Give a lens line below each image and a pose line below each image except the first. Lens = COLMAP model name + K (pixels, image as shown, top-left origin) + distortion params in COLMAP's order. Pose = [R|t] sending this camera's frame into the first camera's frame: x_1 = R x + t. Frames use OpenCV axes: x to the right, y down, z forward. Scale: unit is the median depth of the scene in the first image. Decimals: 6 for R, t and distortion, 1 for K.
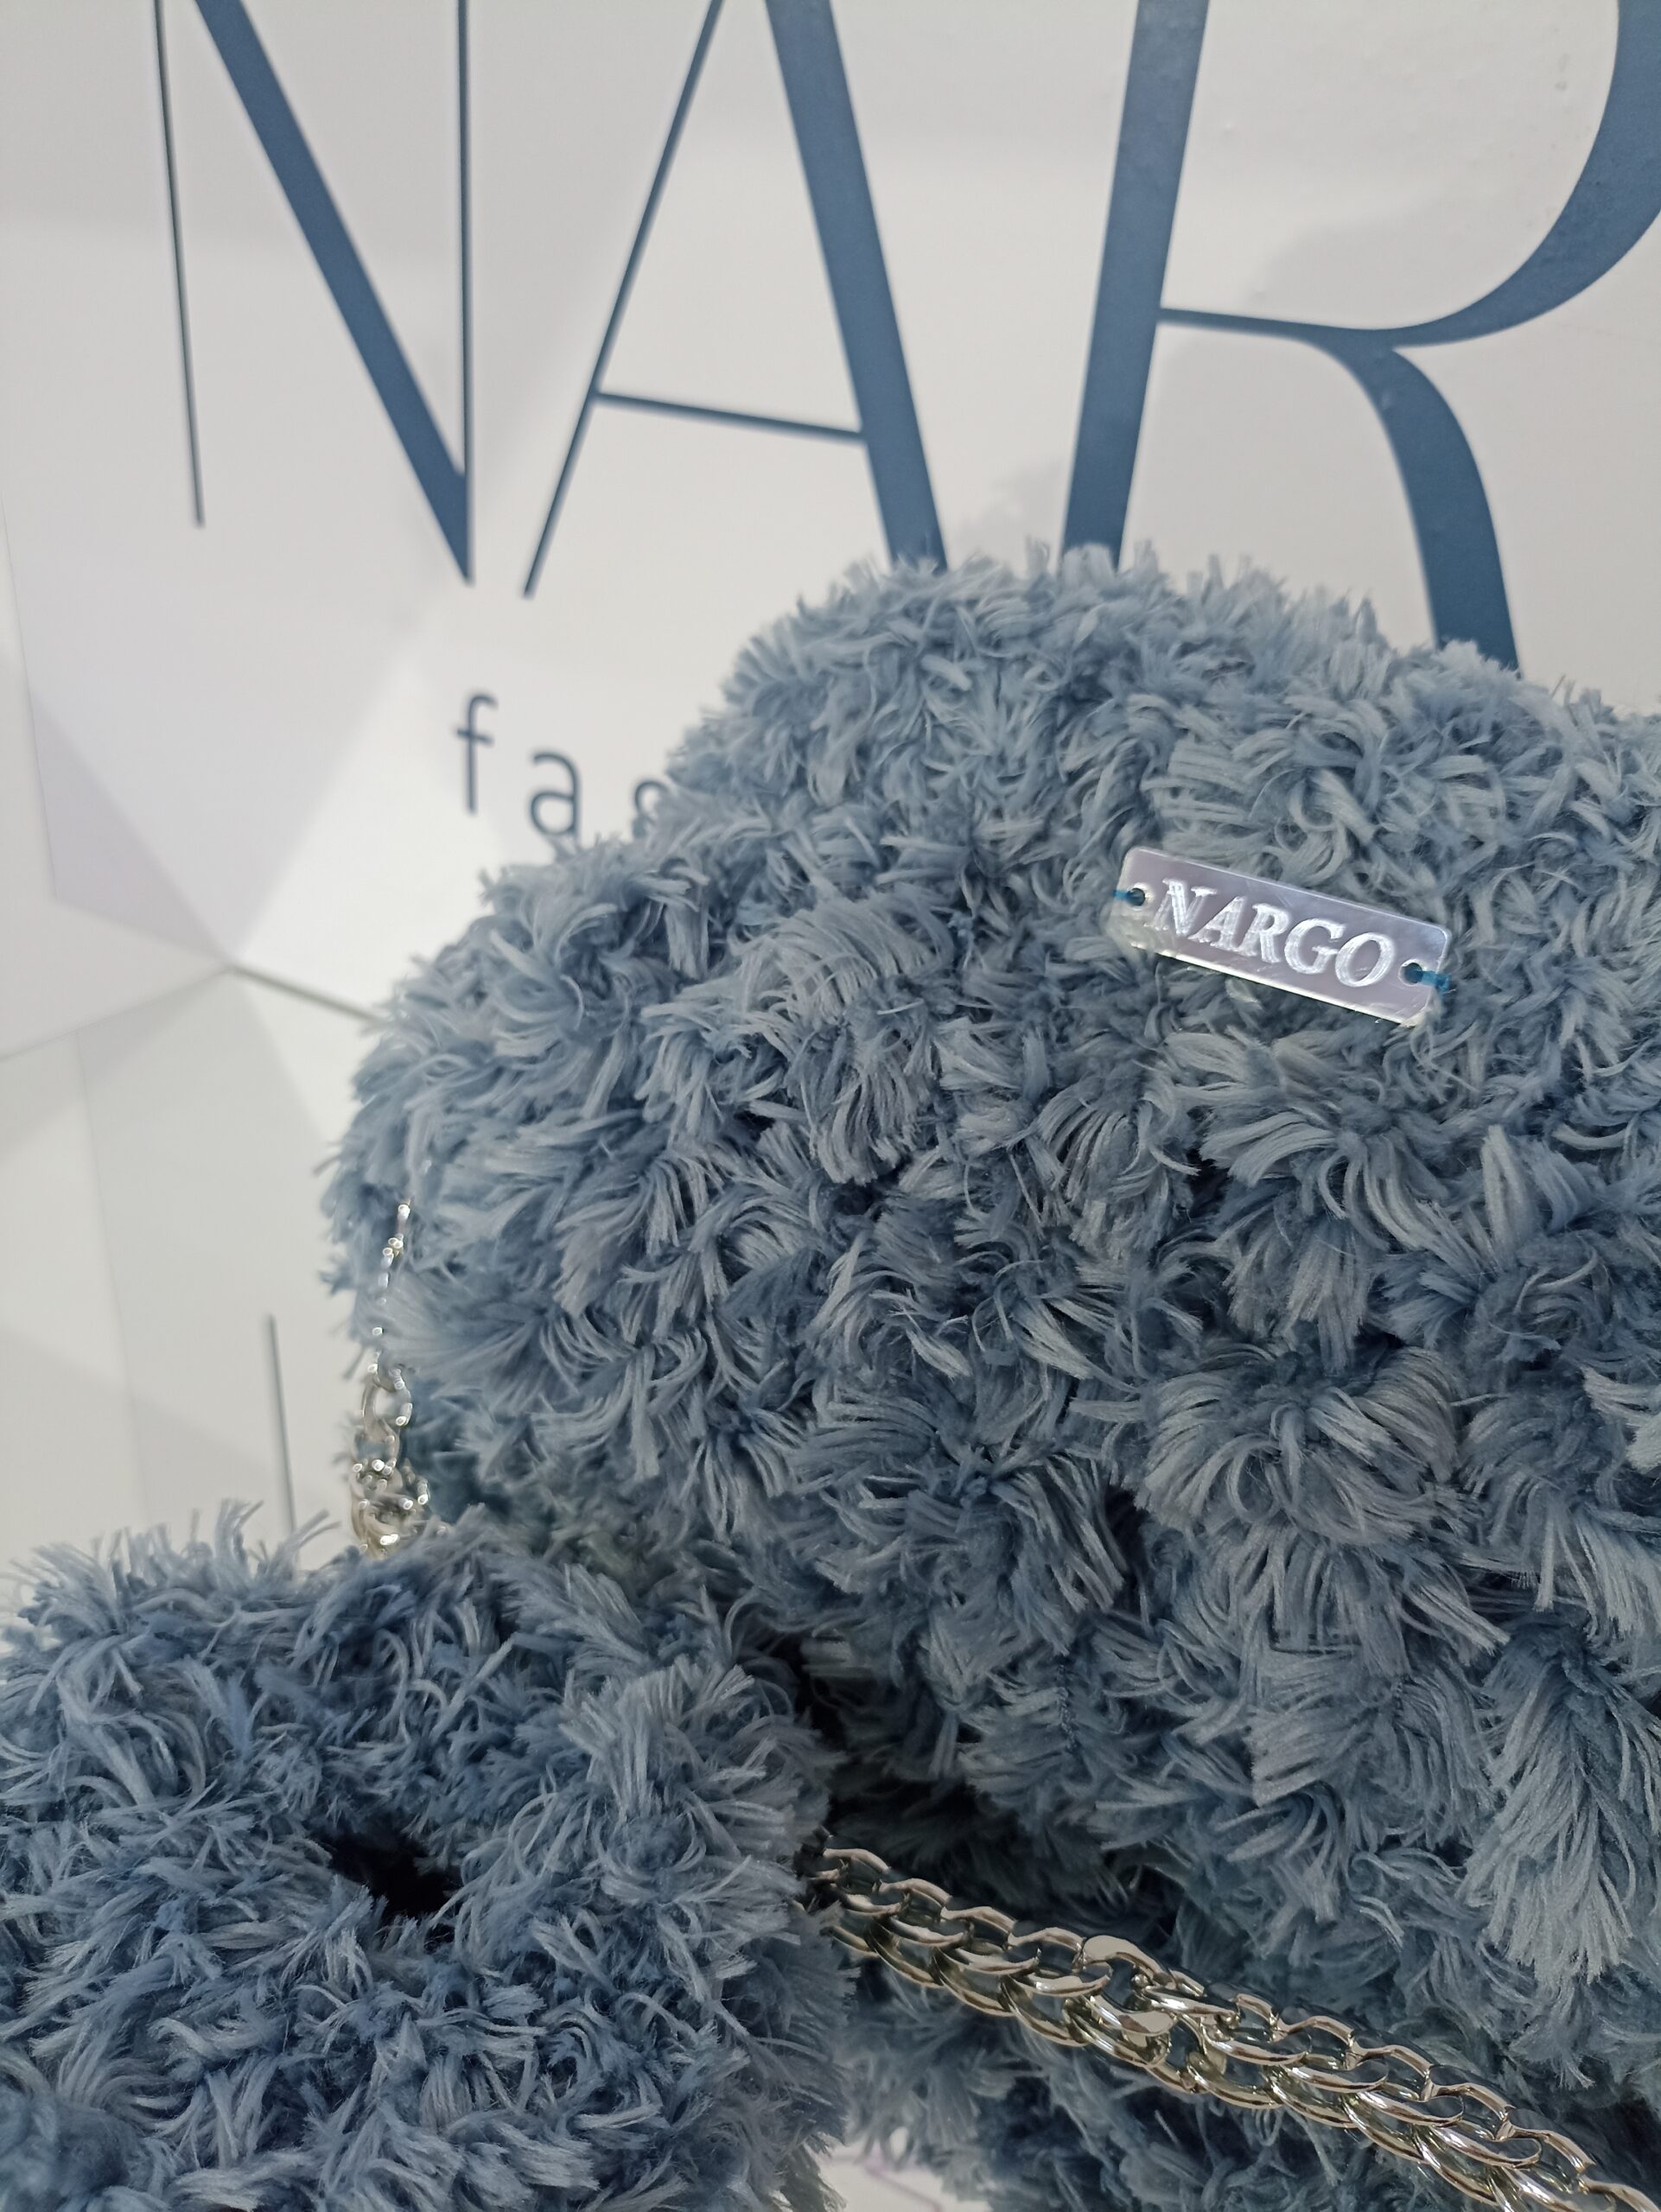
lens RADIAL K [[1743.9, 0, 773.5], [0, 1743.9, 1075.4], [0, 0, 1]] dist [0.000191, -0.008839]
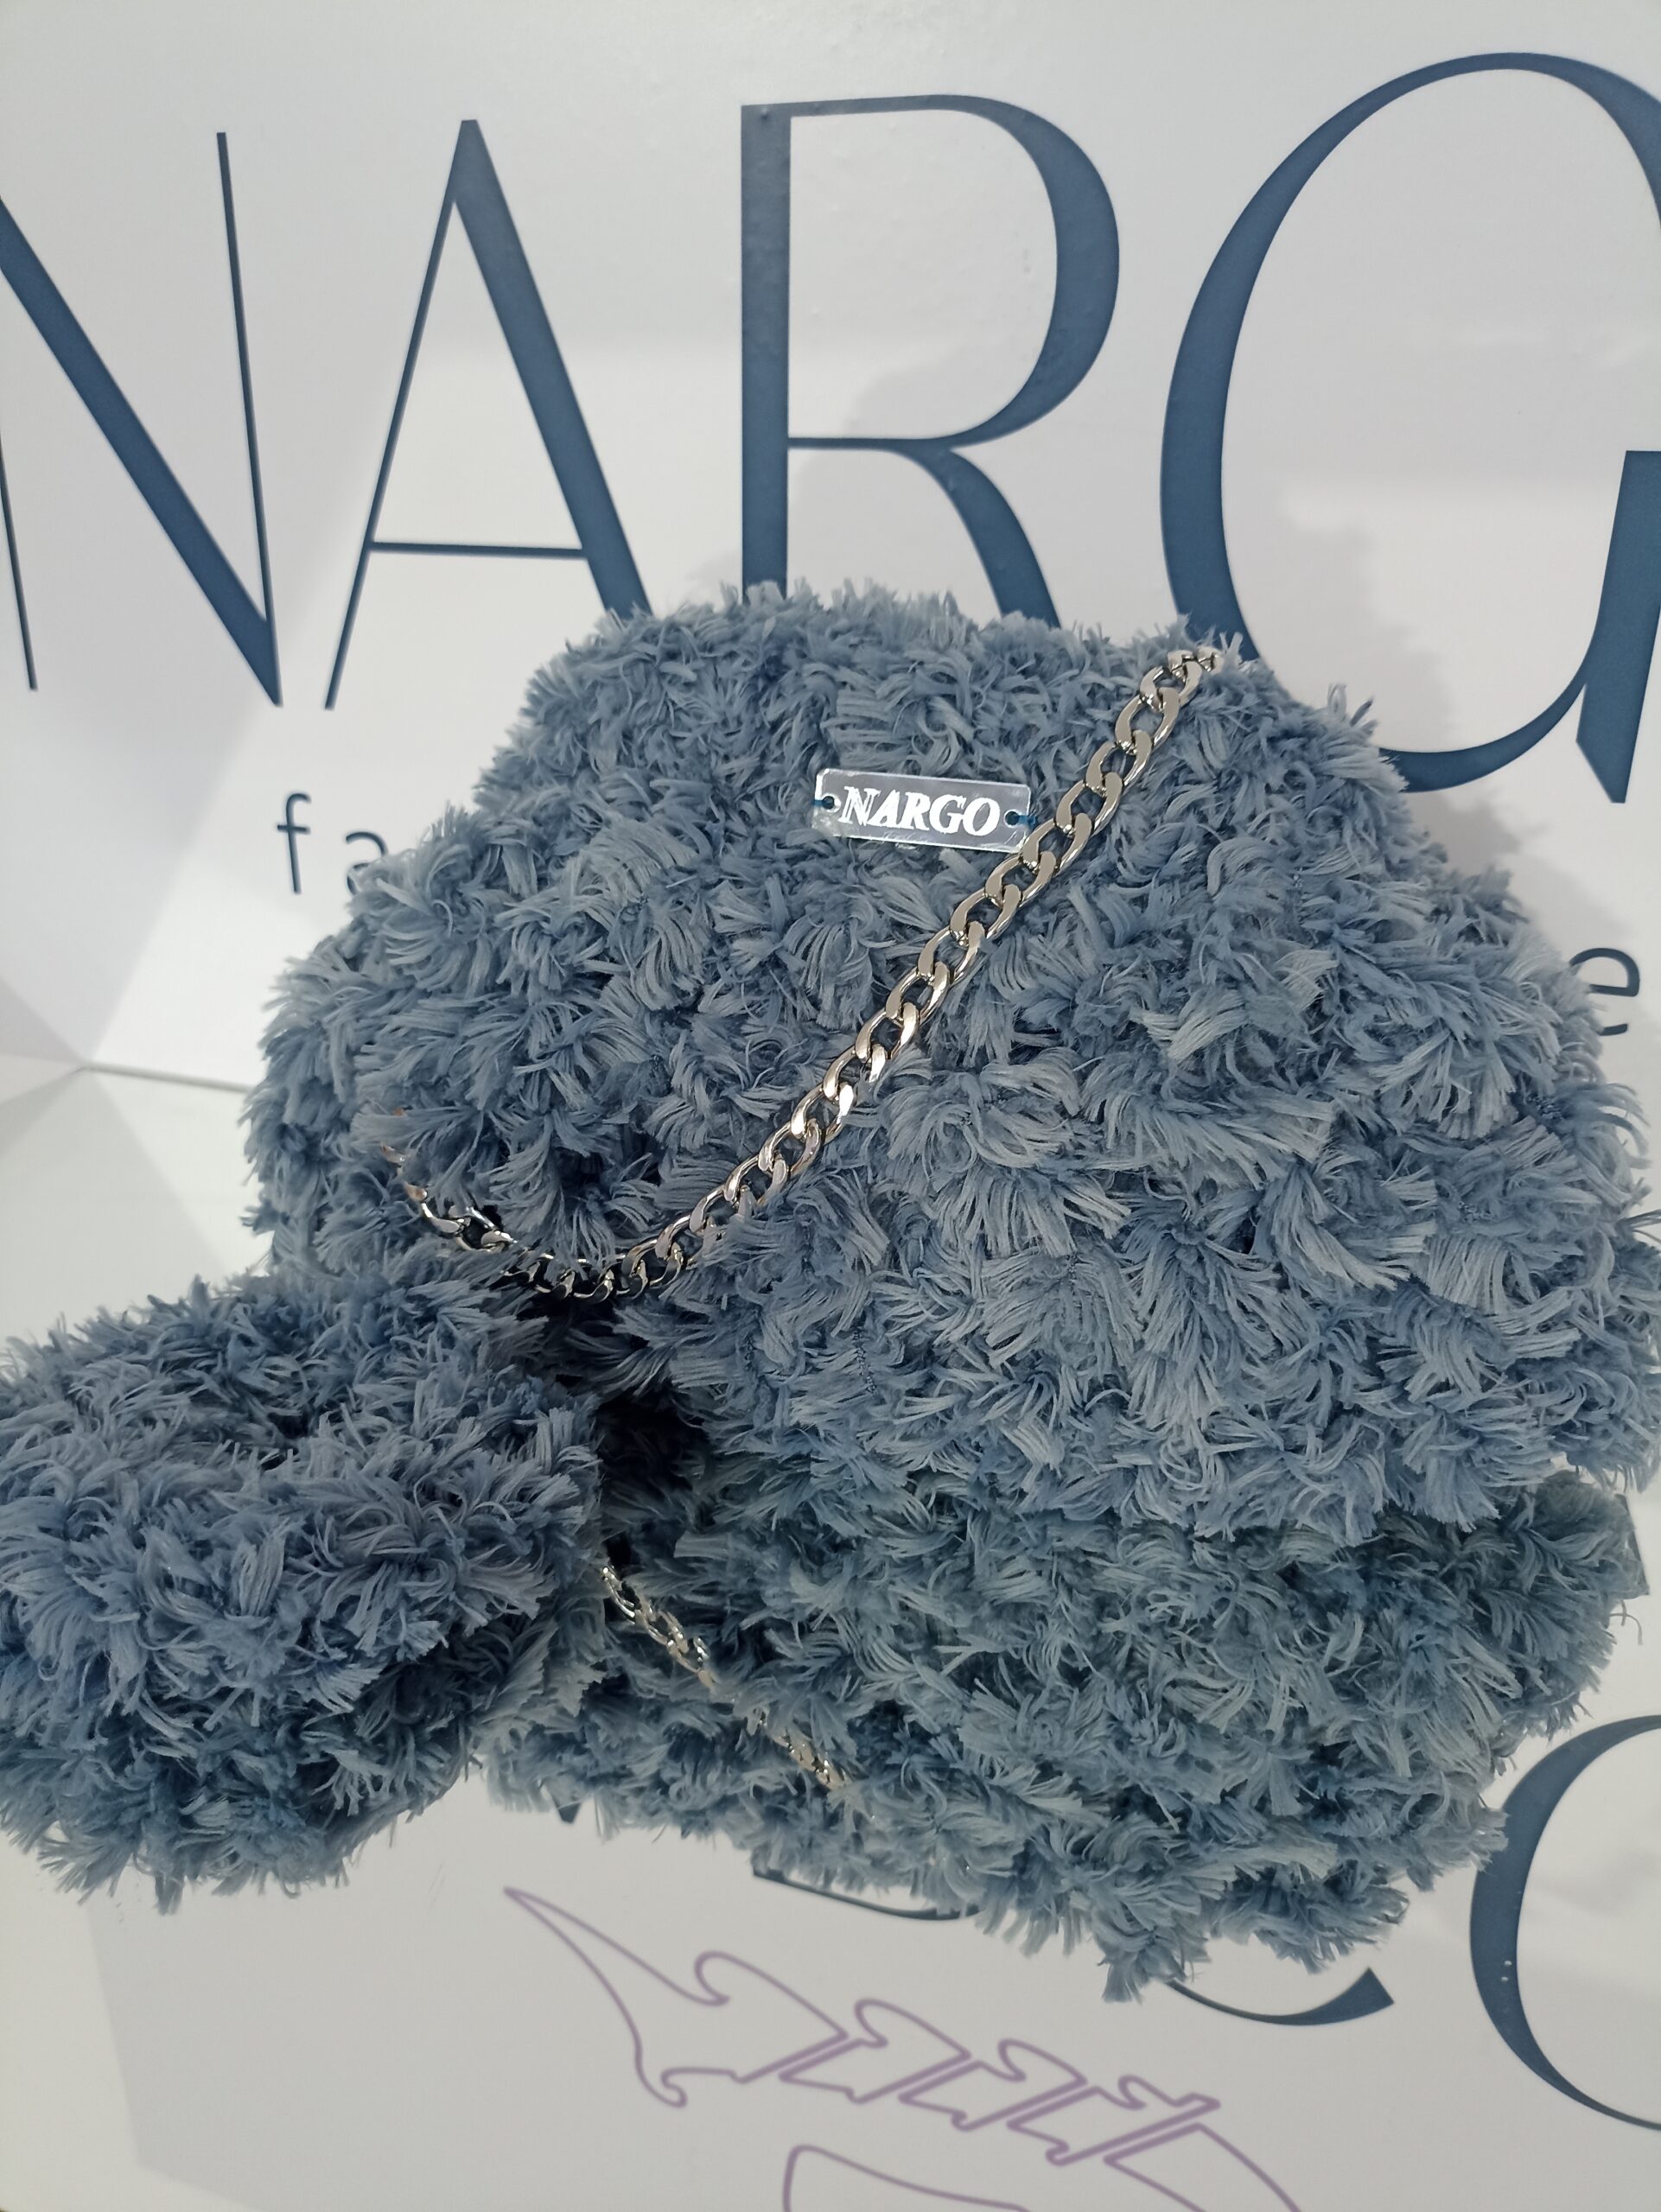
lens RADIAL K [[1743.9, 0, 773.5], [0, 1743.9, 1075.4], [0, 0, 1]] dist [0.000191, -0.008839]
pose [[0.979878, -0.124686, 0.155861, -0.095010], [0.142135, 0.984123, -0.106302, 0.275473], [-0.140132, 0.126317, 0.982042, -0.406544]]
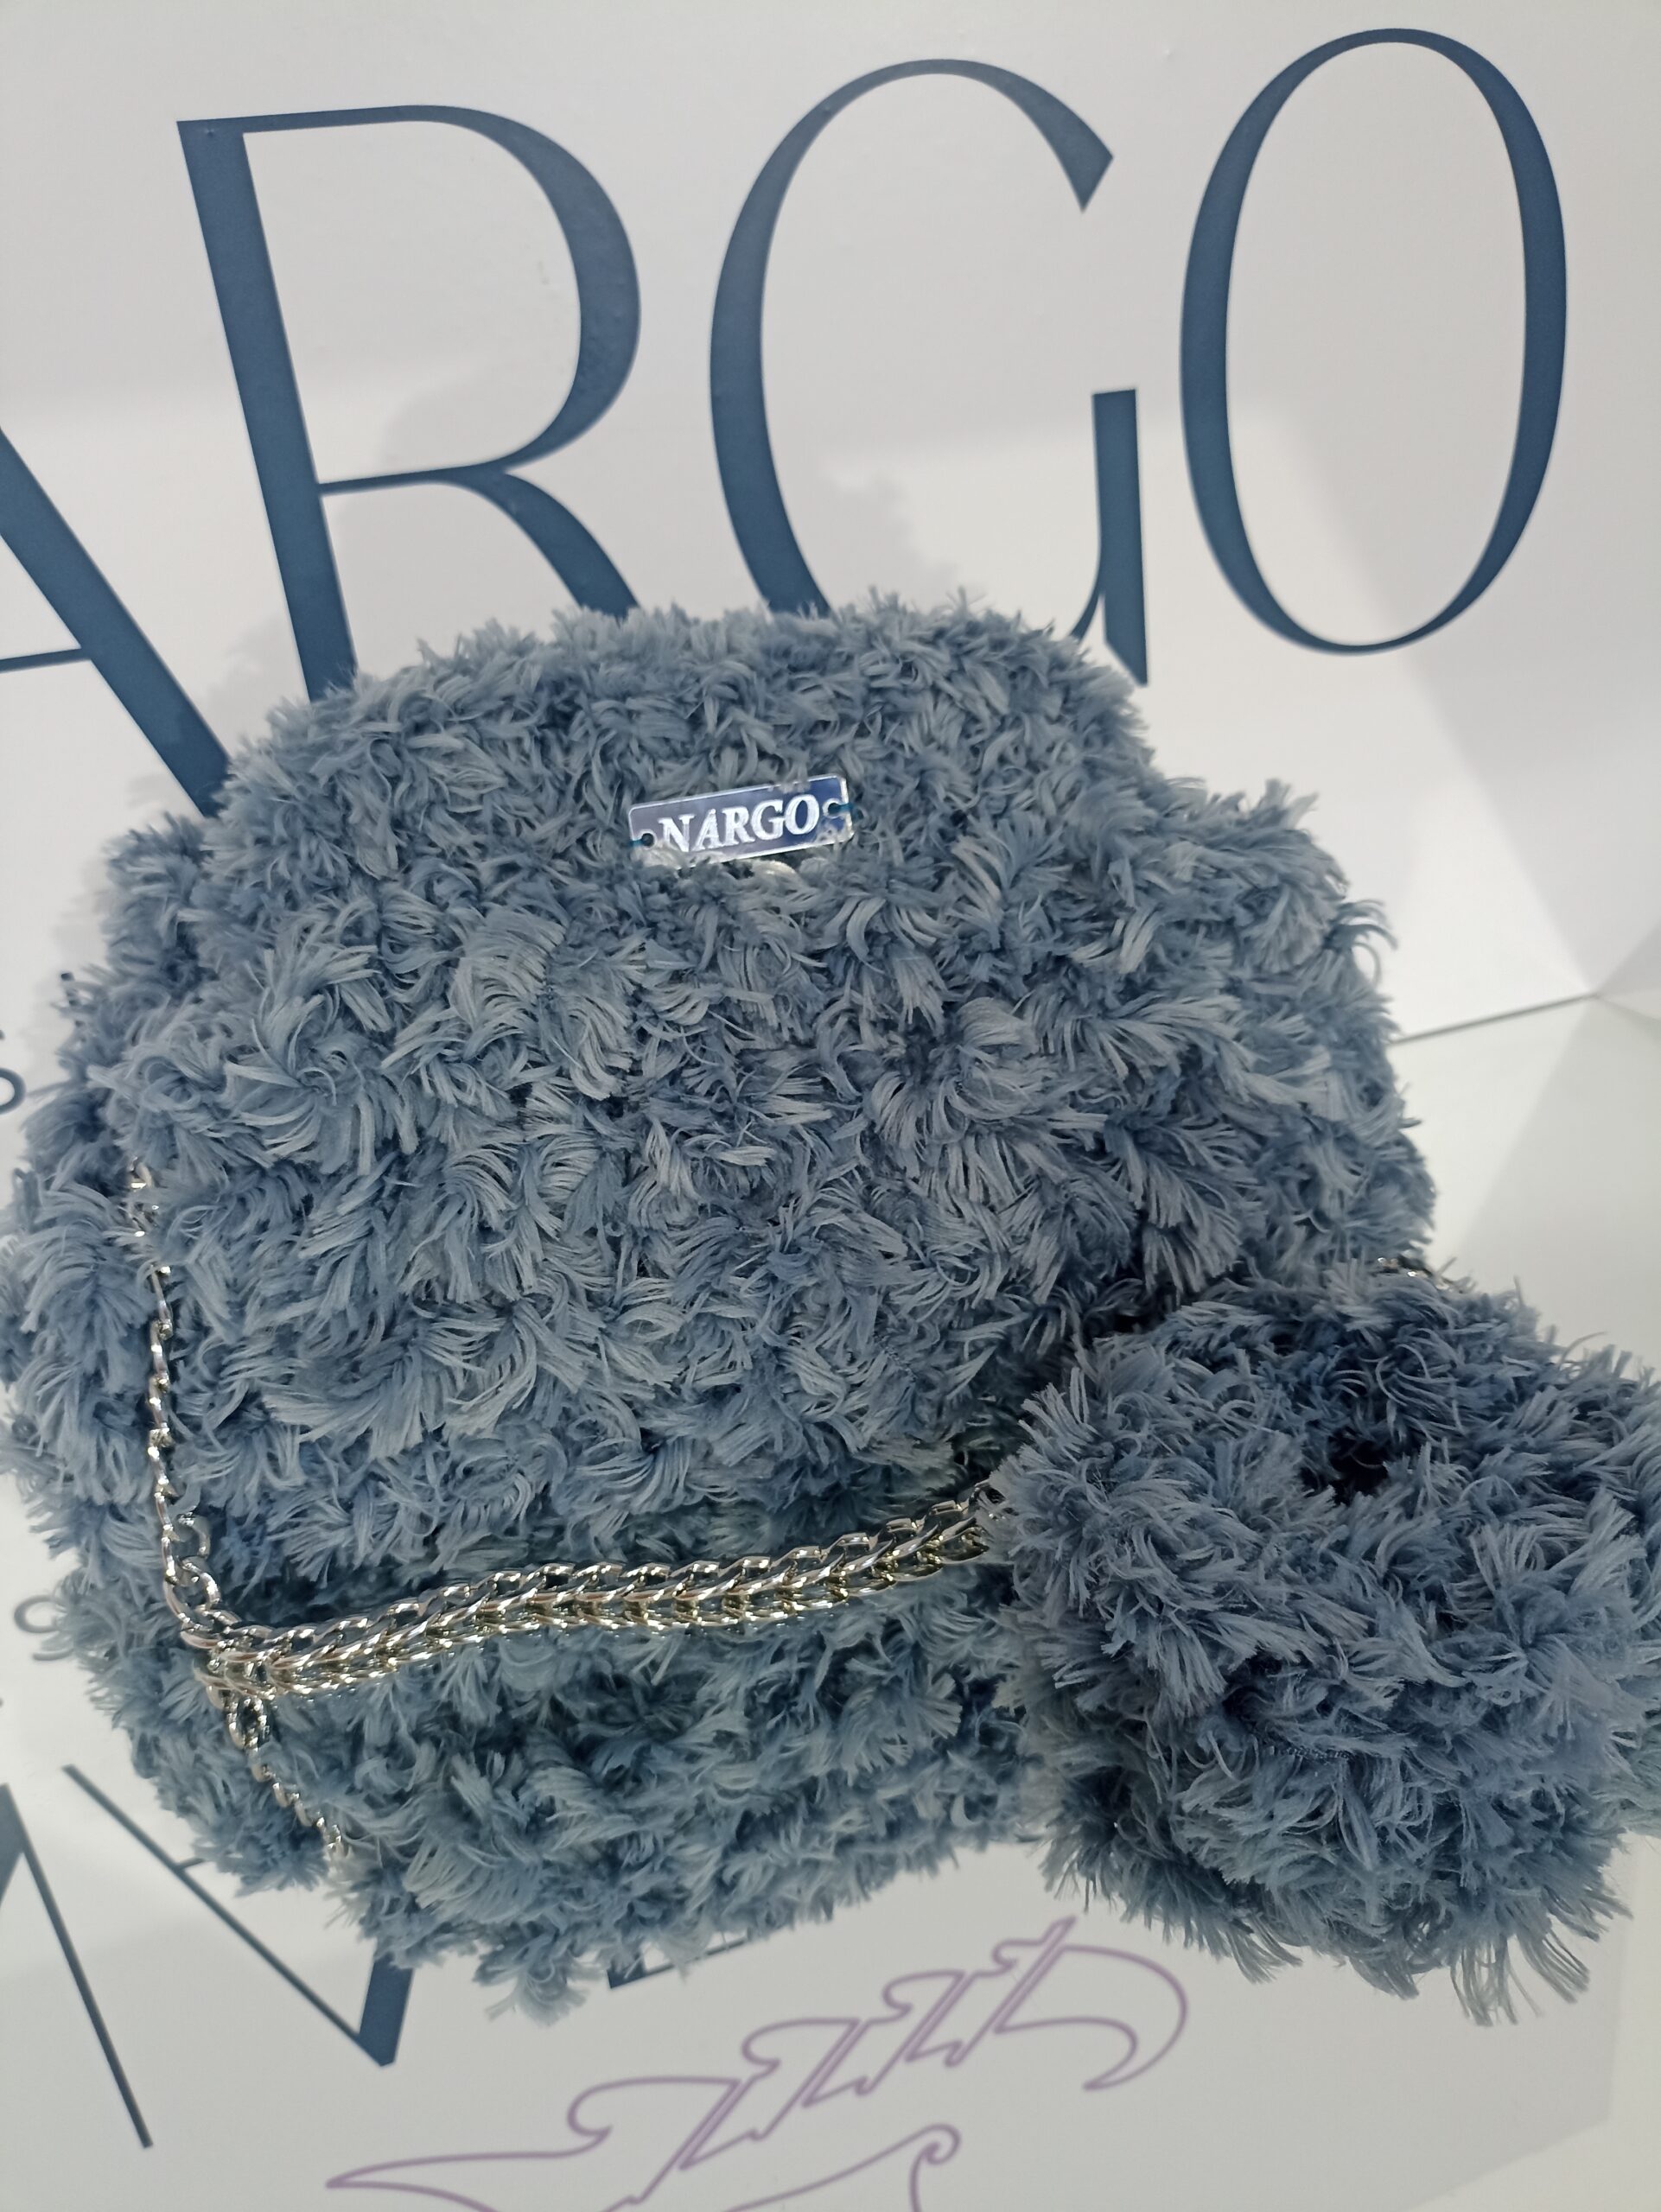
lens RADIAL K [[1804.0, 0, 778.0], [0, 1804.0, 1112.8], [0, 0, 1]] dist [-0.005603, -0.004424]
pose [[0.645806, -0.411773, 0.642944, -0.763030], [0.476656, 0.875276, 0.081791, 0.021926], [-0.596433, 0.253642, 0.761533, -0.118275]]
